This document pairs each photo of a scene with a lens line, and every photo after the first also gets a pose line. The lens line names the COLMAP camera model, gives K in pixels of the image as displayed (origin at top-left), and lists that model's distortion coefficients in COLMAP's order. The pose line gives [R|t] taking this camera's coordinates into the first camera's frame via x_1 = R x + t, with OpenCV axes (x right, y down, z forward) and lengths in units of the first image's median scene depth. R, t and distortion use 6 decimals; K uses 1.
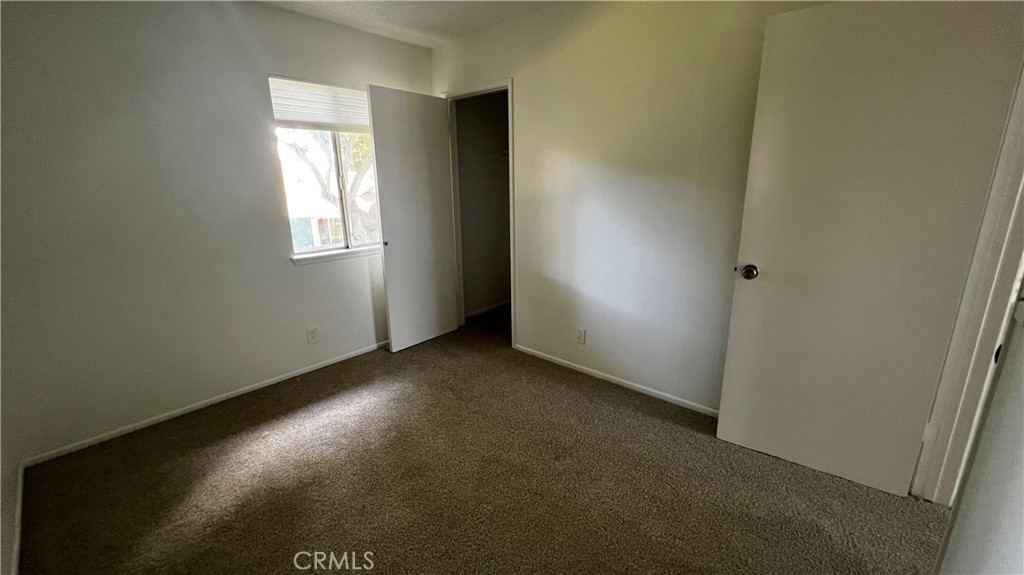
lens RADIAL K [[409.8, 0, 512.0], [0, 409.8, 287.5], [0, 0, 1]] dist [0.000614, 0.000560]
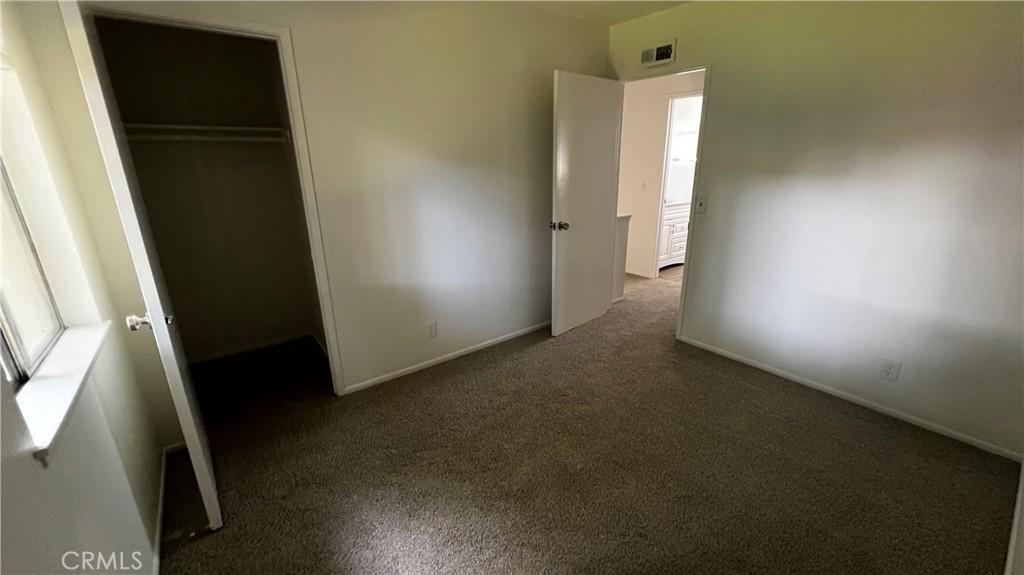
lens RADIAL K [[409.8, 0, 512.0], [0, 409.8, 287.5], [0, 0, 1]] dist [0.000614, 0.000560]
pose [[0.169346, -0.279432, 0.945113, -0.718008], [0.259403, 0.937789, 0.230787, -0.158396], [-0.950806, 0.206082, 0.231297, 0.567610]]
